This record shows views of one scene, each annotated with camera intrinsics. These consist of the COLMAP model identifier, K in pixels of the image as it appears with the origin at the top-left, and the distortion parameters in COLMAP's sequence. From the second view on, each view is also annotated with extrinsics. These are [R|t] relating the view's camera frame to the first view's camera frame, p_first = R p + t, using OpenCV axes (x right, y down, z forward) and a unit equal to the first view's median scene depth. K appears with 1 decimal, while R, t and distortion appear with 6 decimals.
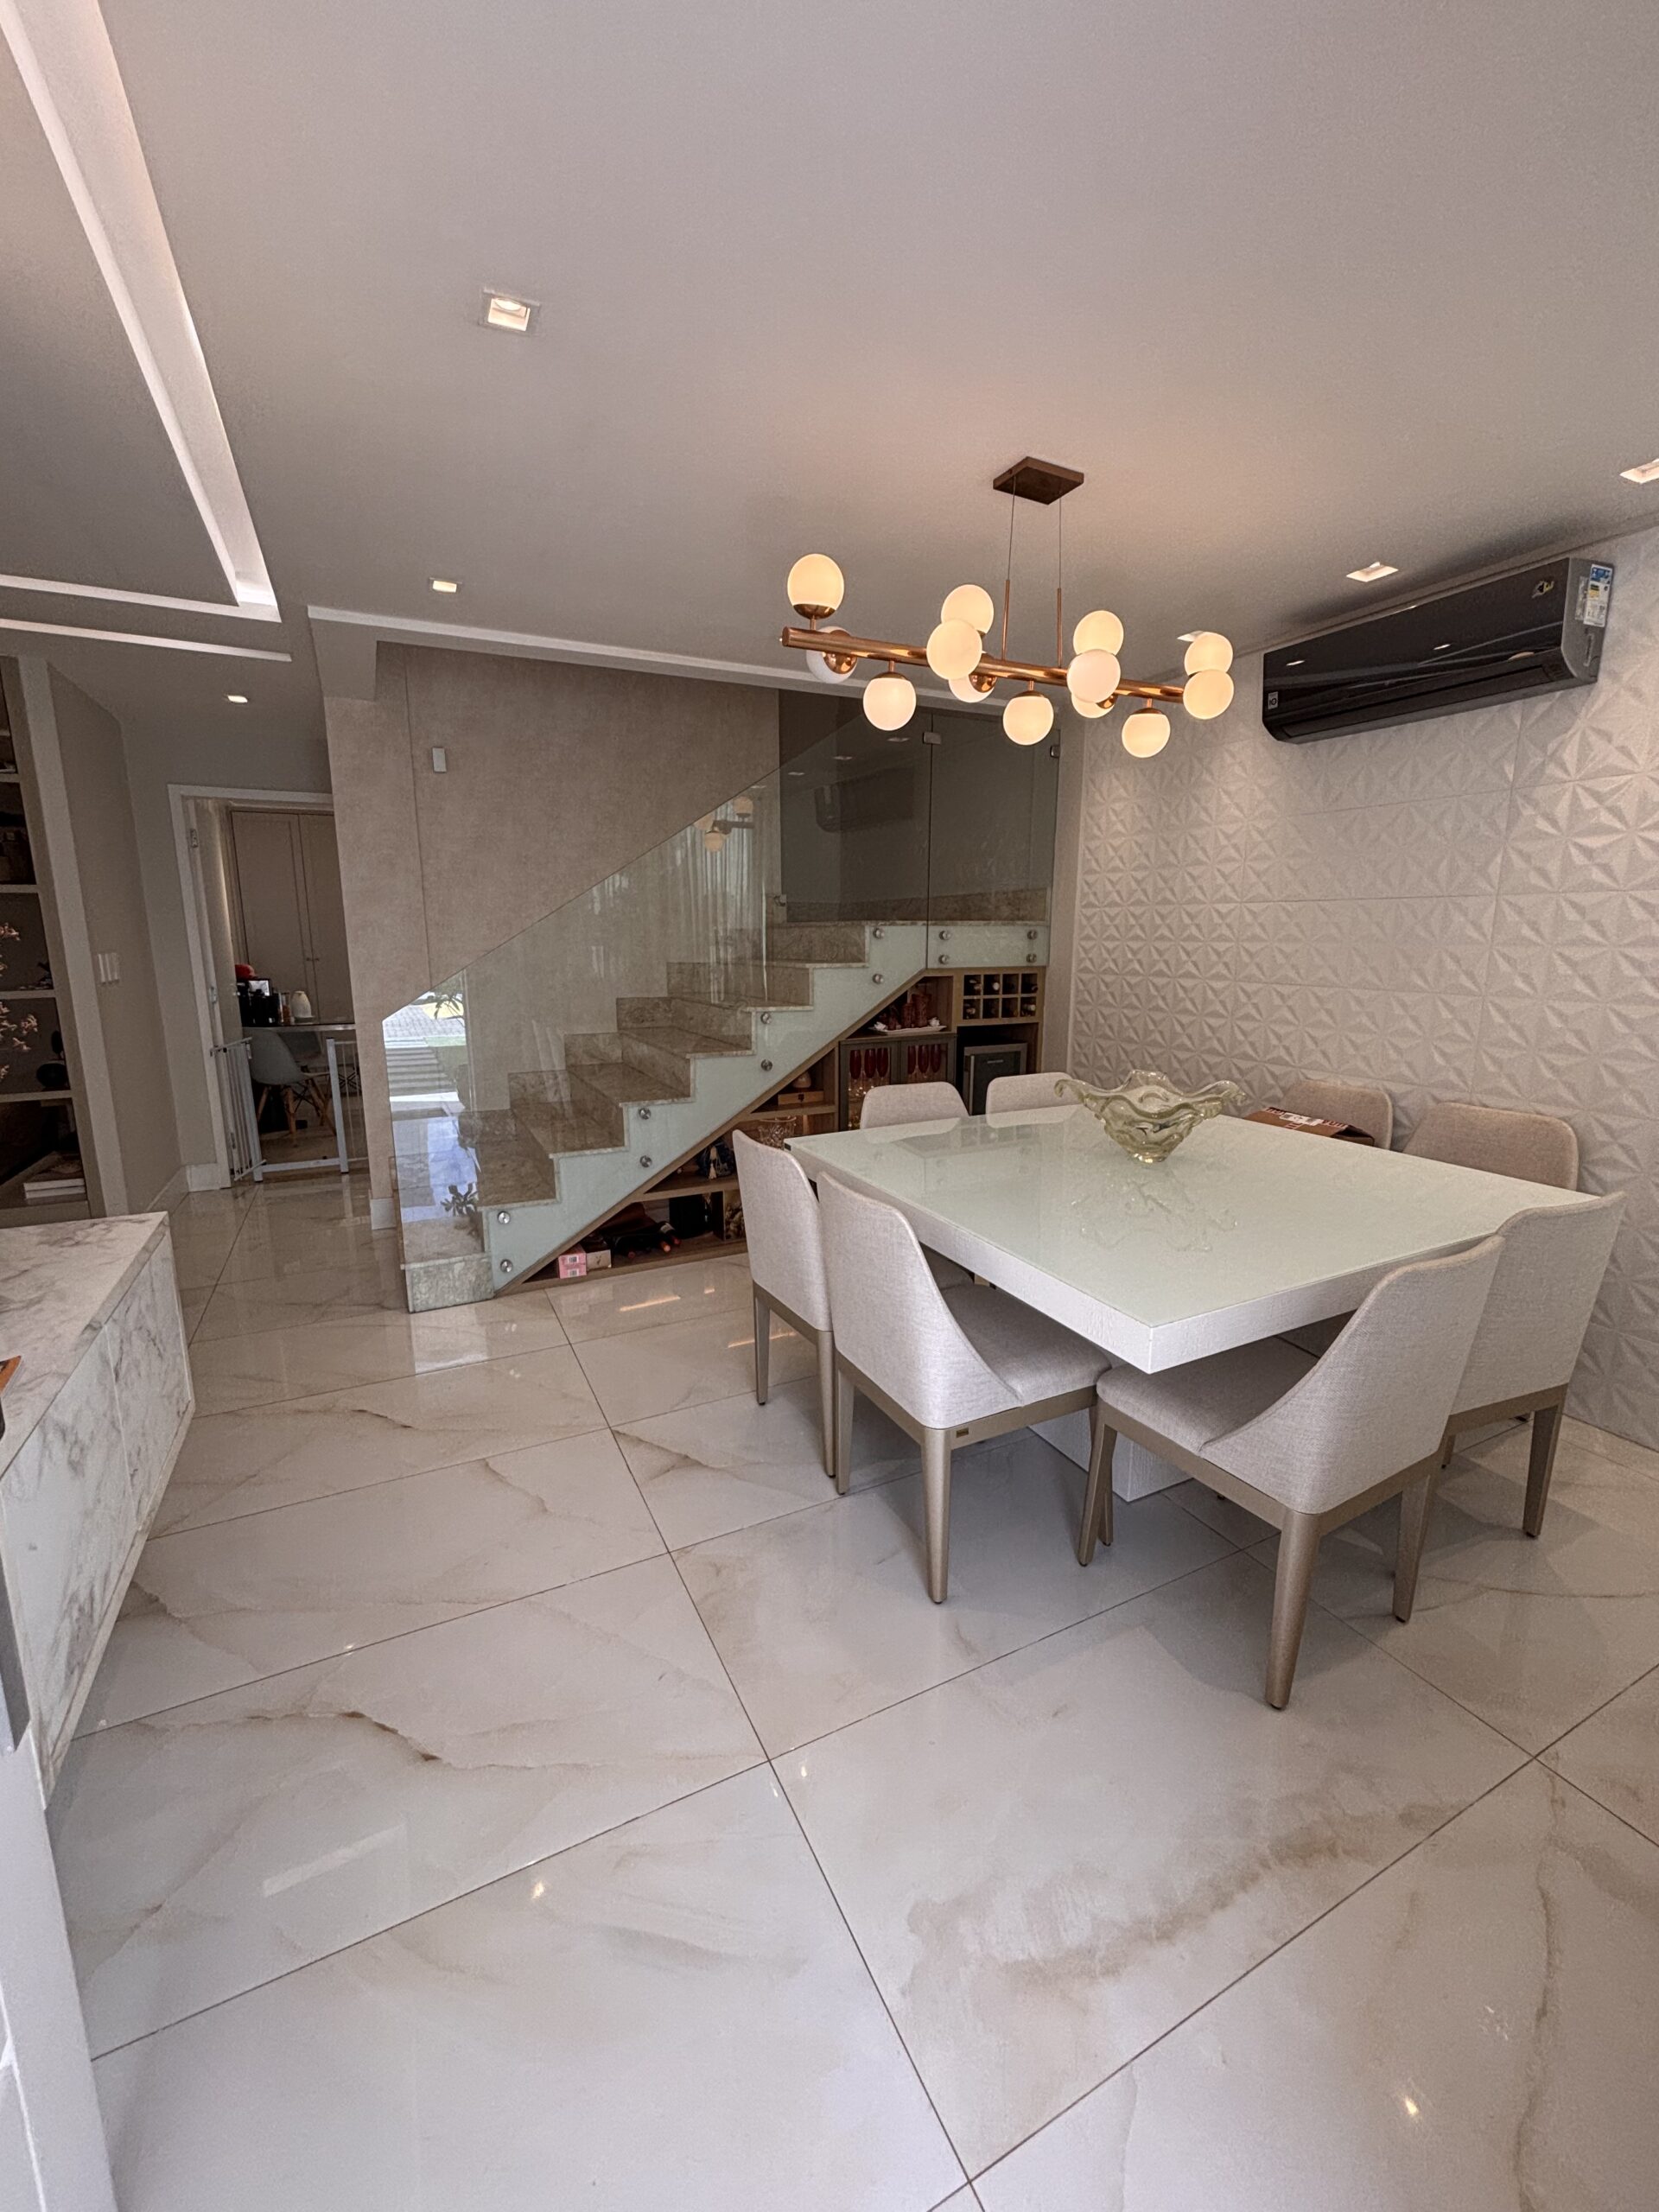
lens RADIAL K [[888.7, 0, 828.1], [0, 888.7, 1105.5], [0, 0, 1]] dist [-0.001174, 0.001305]
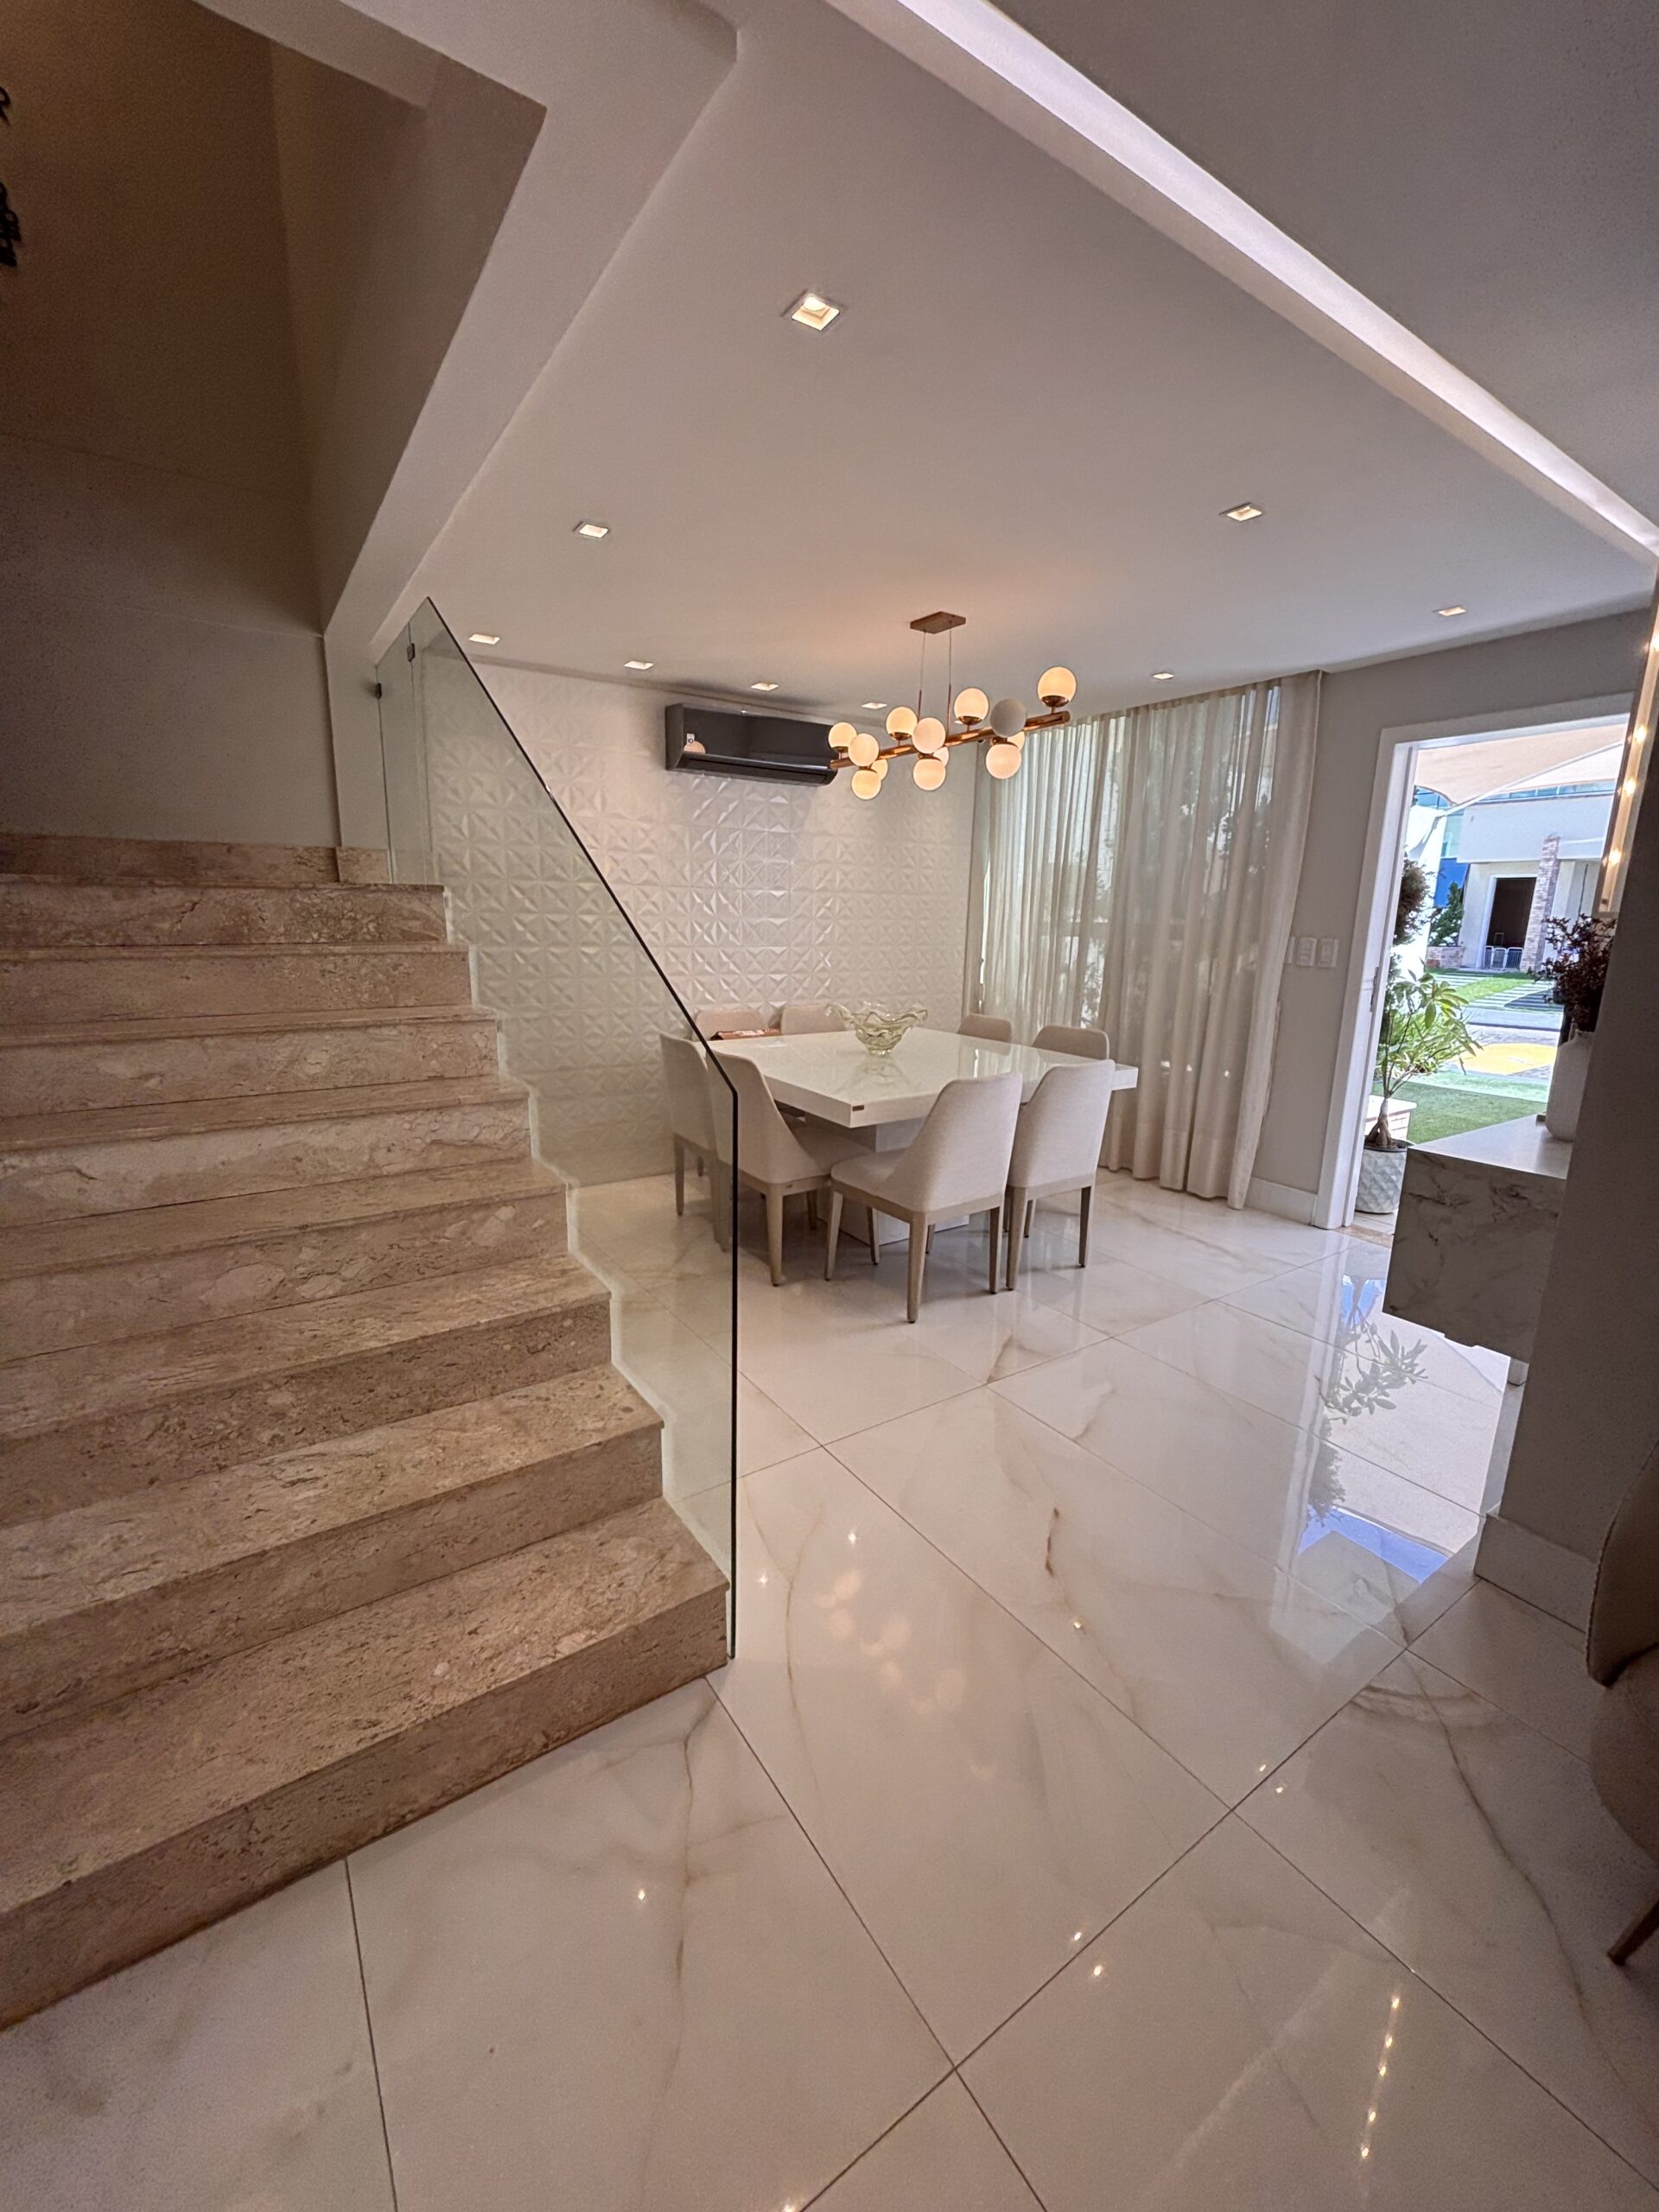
lens RADIAL K [[888.7, 0, 824.9], [0, 888.7, 1107.9], [0, 0, 1]] dist [-0.001174, 0.001305]
pose [[-0.118230, -0.213211, 0.969826, -1.165544], [0.177721, 0.956363, 0.231917, -0.224849], [-0.976953, 0.199778, -0.075178, 1.190890]]
